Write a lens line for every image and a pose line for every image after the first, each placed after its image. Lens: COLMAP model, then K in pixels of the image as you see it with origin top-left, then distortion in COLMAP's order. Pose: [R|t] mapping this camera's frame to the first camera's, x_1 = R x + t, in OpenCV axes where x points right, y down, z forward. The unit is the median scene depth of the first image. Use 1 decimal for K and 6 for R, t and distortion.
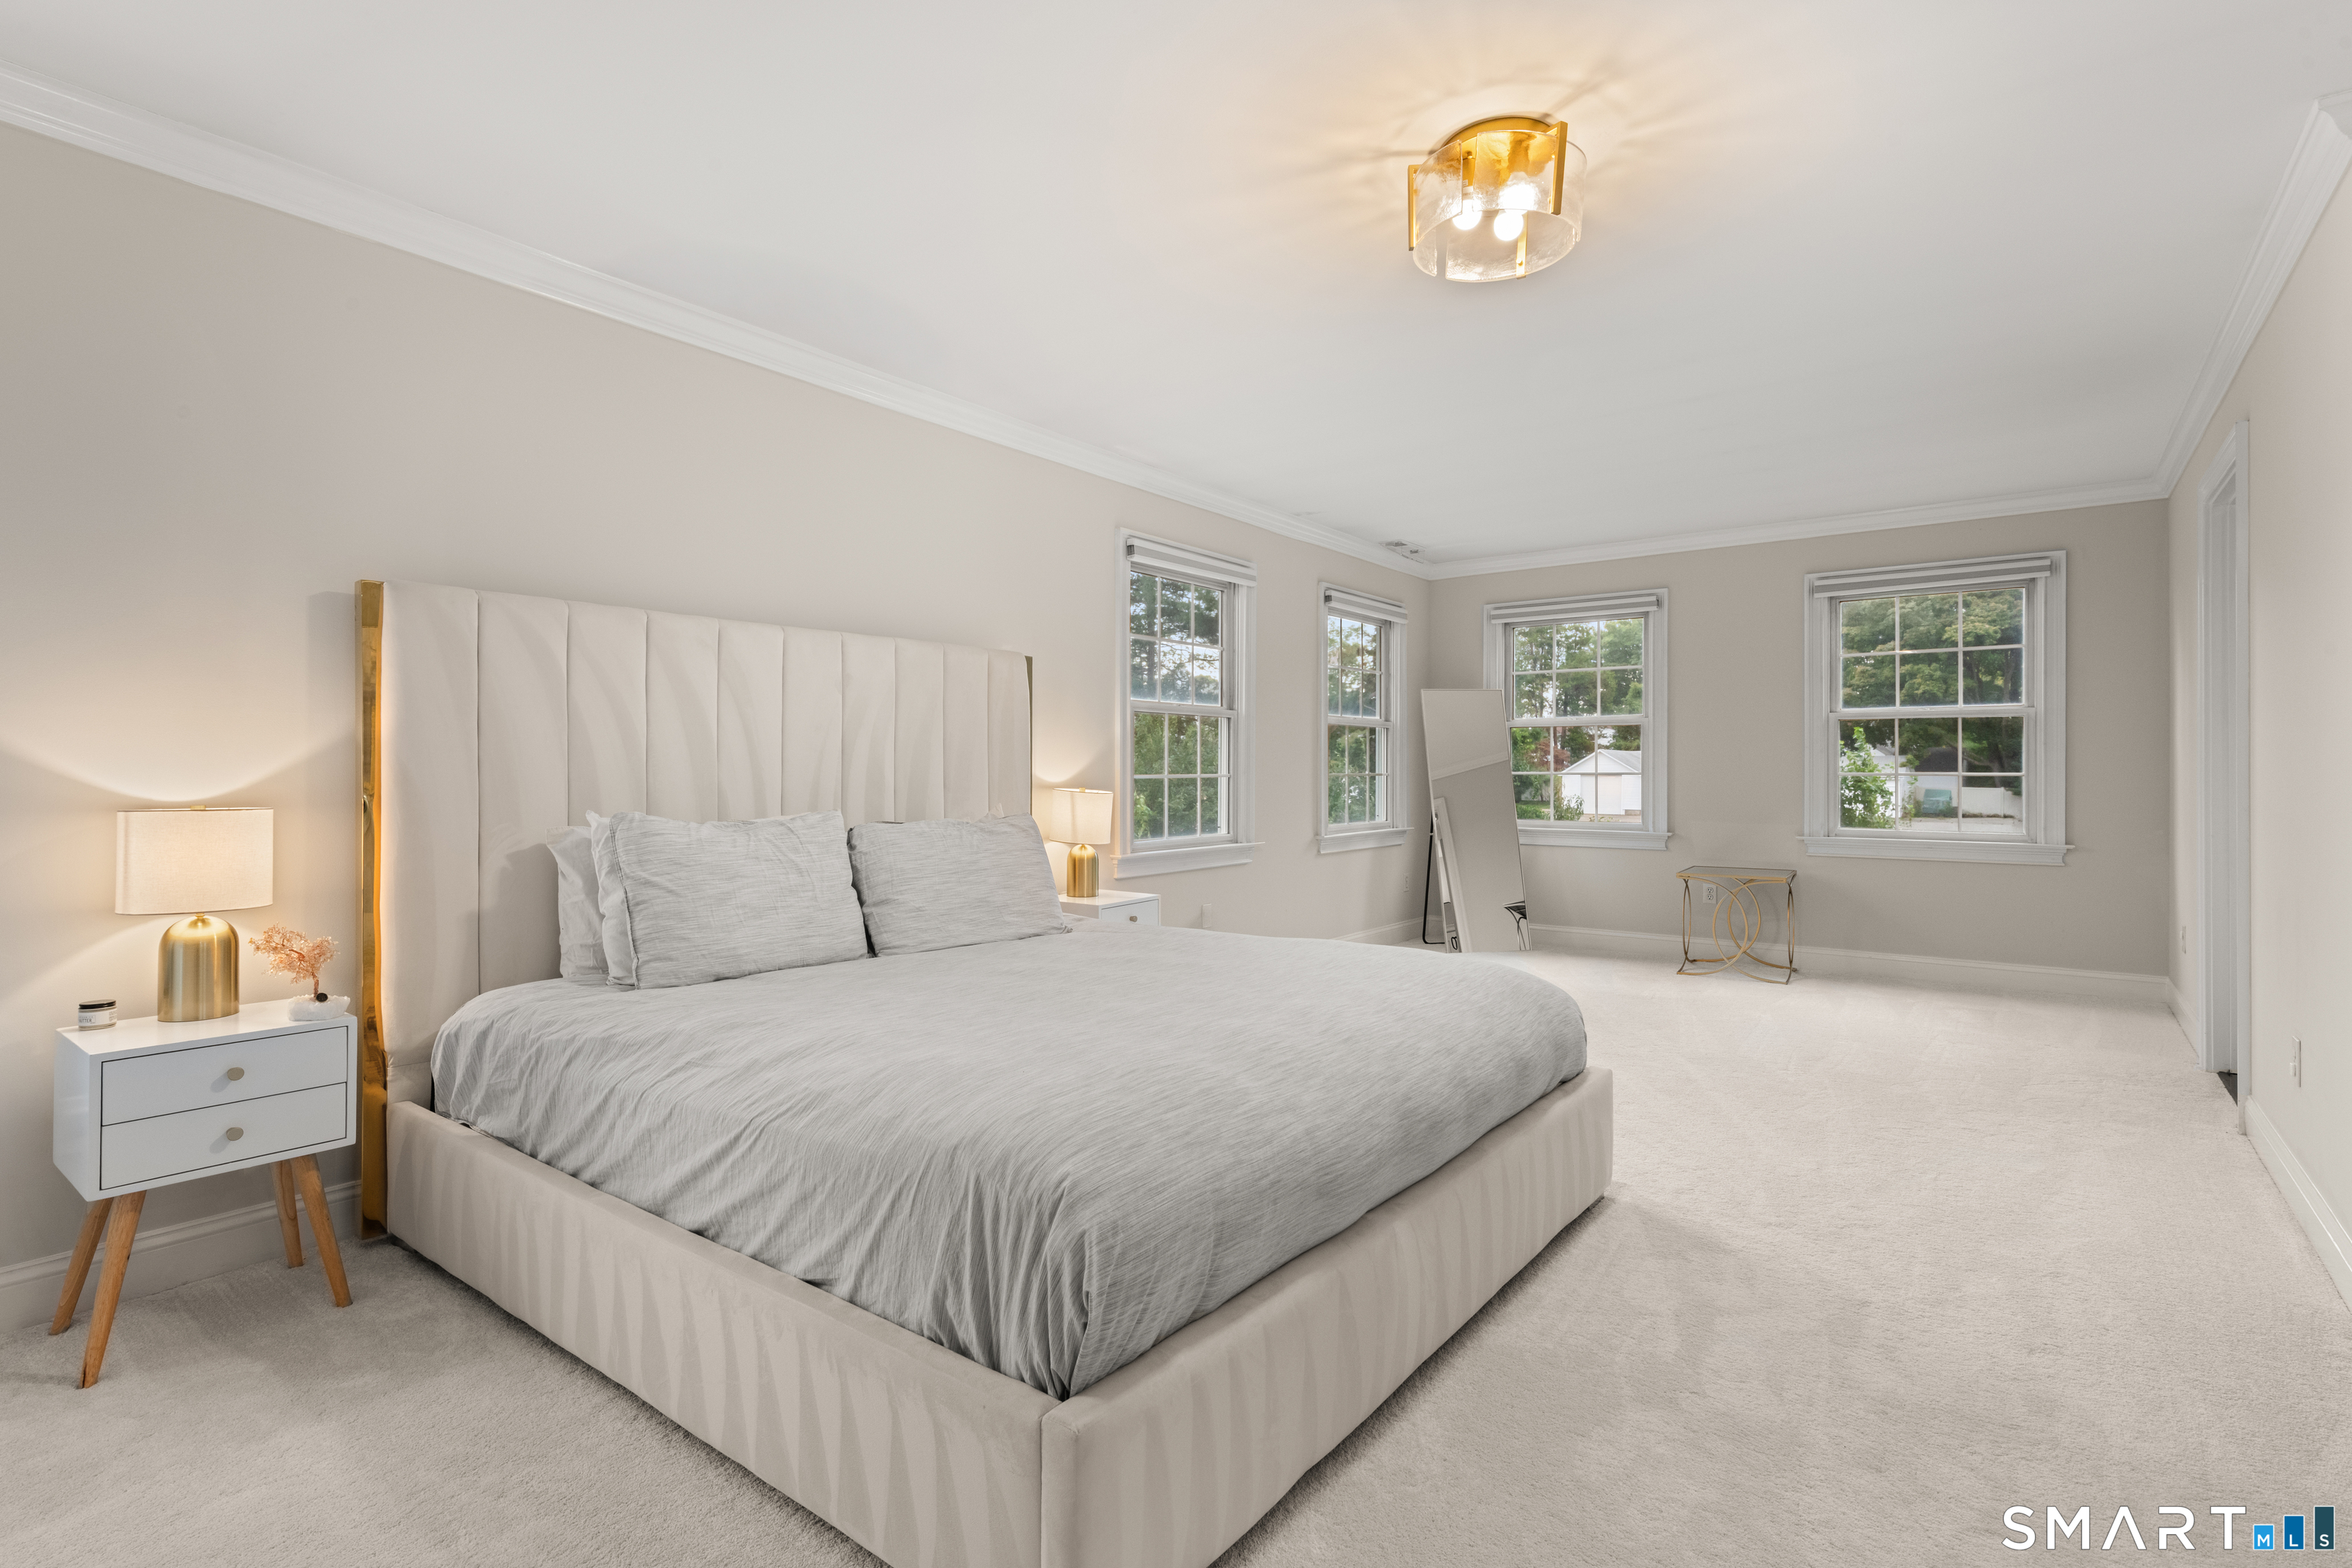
lens RADIAL K [[1137.3, 0, 1176.0], [0, 1137.3, 784.0], [0, 0, 1]] dist [0.019361, -0.000061]
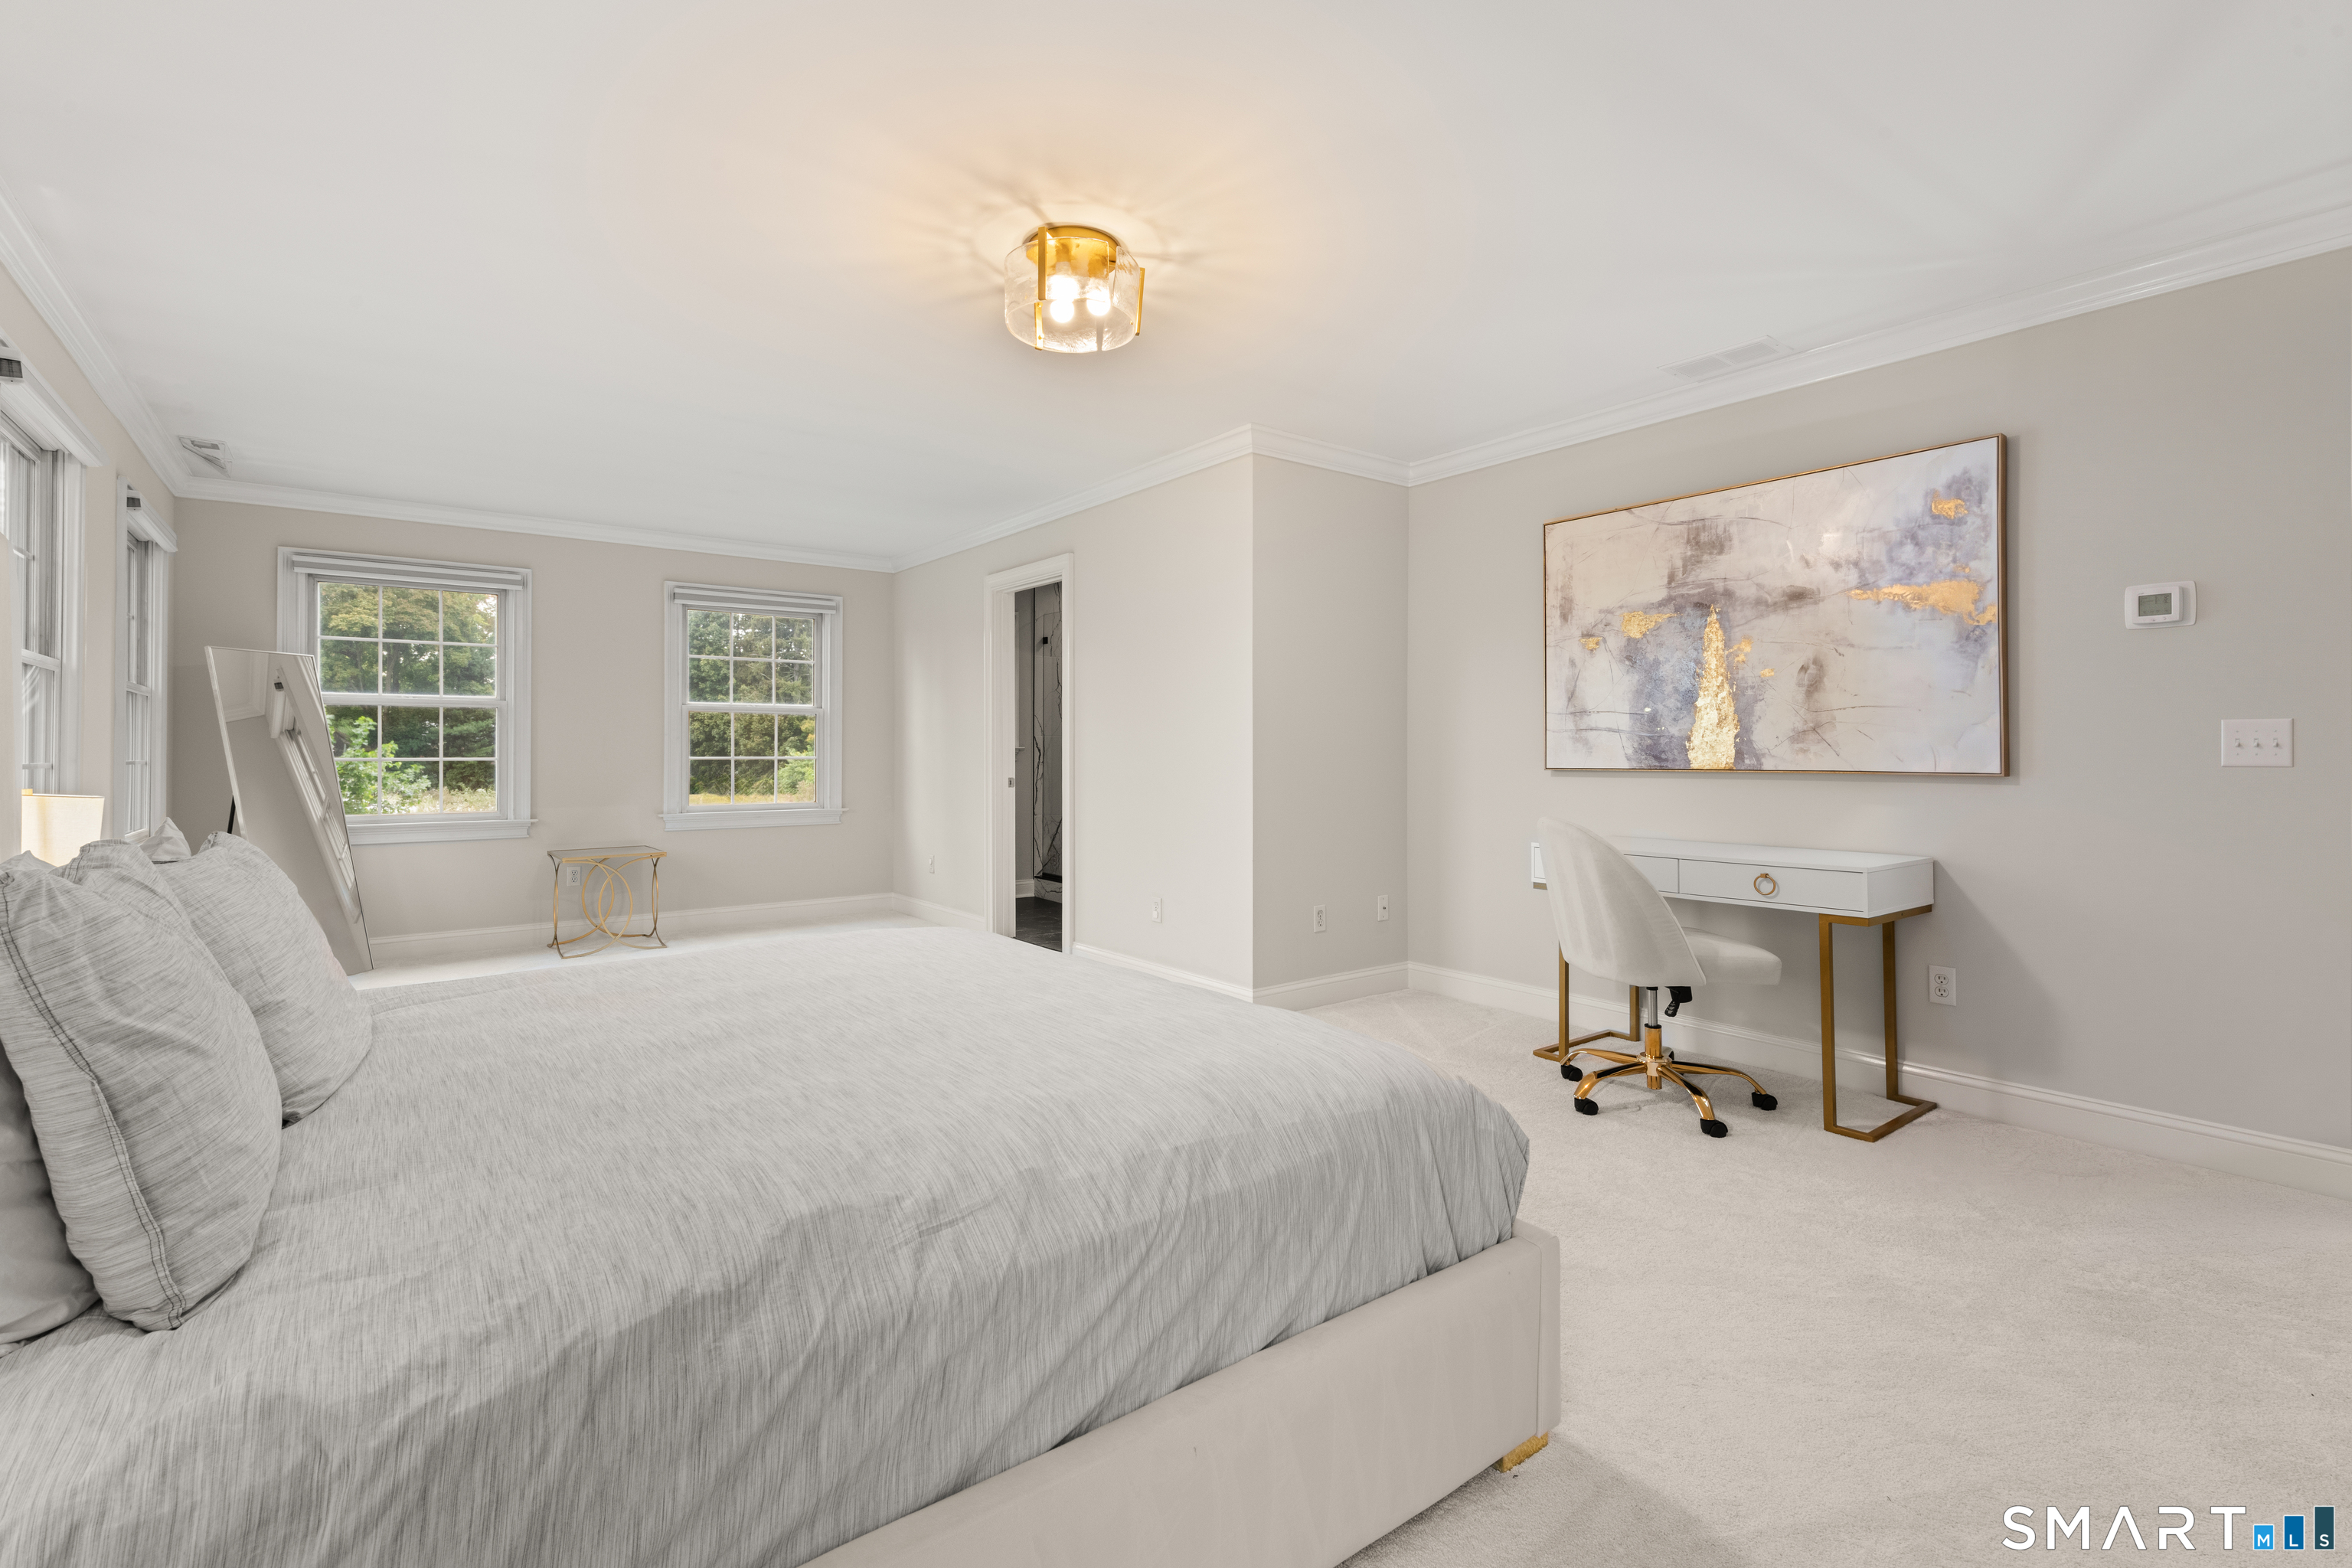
lens RADIAL K [[1055.2, 0, 1177.6], [0, 1055.2, 753.8], [0, 0, 1]] dist [0.002217, 0.000360]
pose [[0.261803, -0.000888, 0.965121, -0.358098], [0.014825, 0.999885, -0.003101, -0.002852], [-0.965008, 0.015120, 0.261786, 0.275636]]
